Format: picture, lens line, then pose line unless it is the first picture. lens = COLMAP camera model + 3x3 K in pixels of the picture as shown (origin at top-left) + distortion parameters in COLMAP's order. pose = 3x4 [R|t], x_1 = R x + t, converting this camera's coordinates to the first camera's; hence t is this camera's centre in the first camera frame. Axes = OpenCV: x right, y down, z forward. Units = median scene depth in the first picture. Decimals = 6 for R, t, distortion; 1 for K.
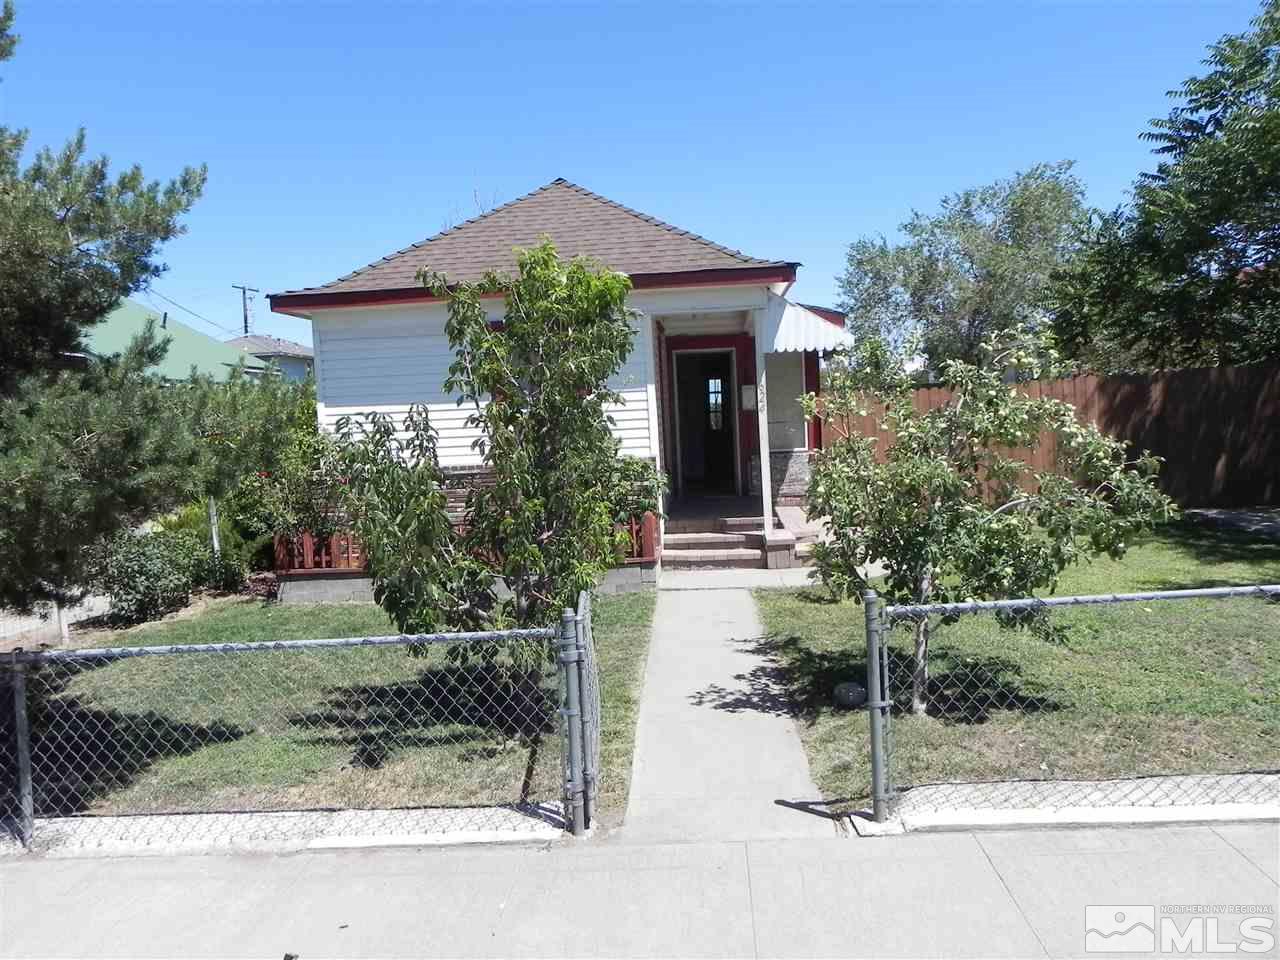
lens RADIAL K [[948.9, 0, 630.2], [0, 948.9, 472.8], [0, 0, 1]] dist [-0.018092, 0.009626]
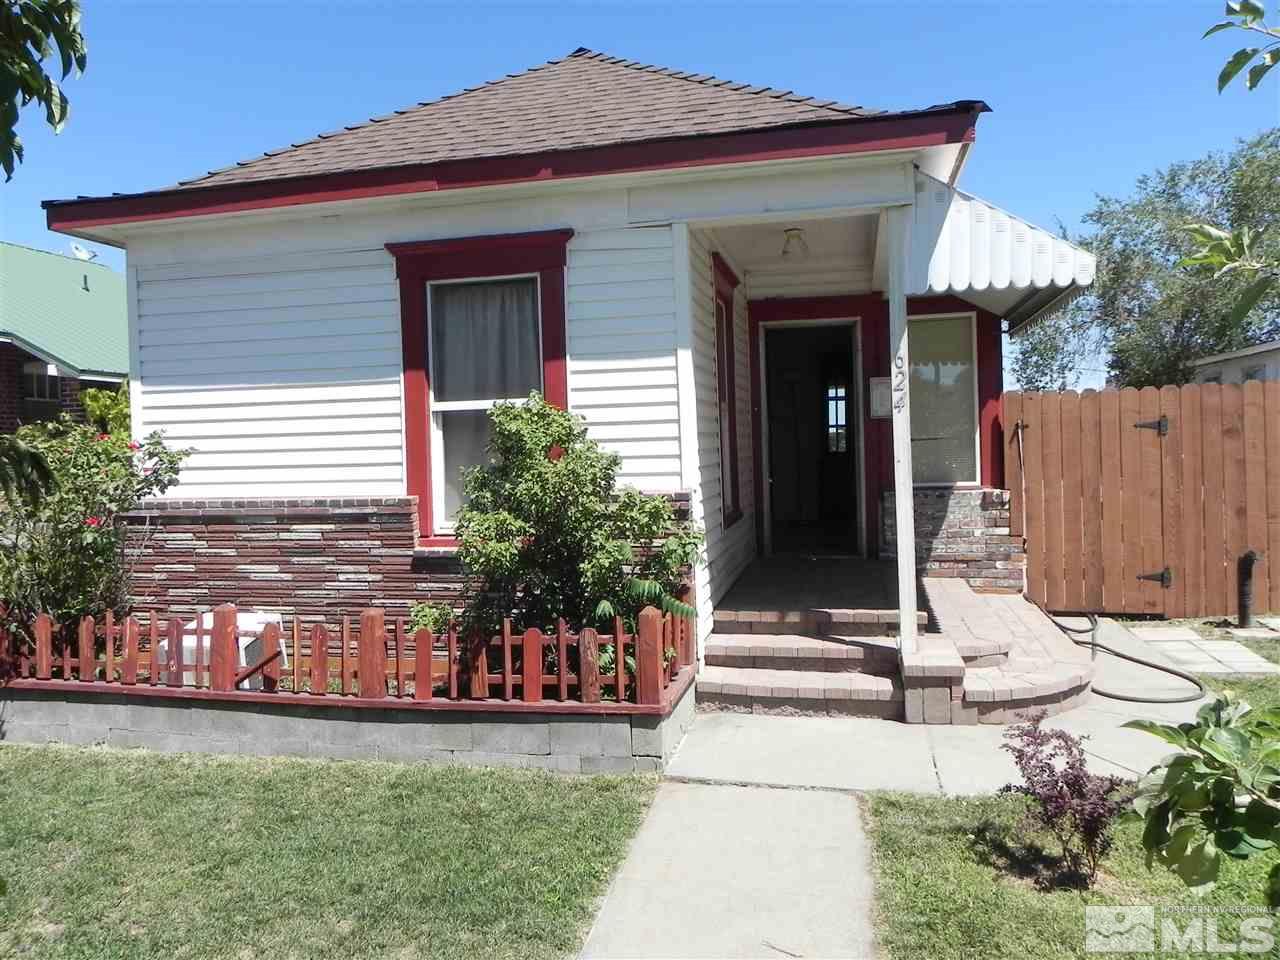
lens RADIAL K [[891.3, 0, 640.3], [0, 891.3, 462.6], [0, 0, 1]] dist [0.048507, -0.116758]
pose [[0.987910, 0.022655, -0.153363, 0.073031], [-0.028310, 0.998993, -0.034793, -0.015232], [0.152420, 0.038715, 0.987557, 0.485996]]
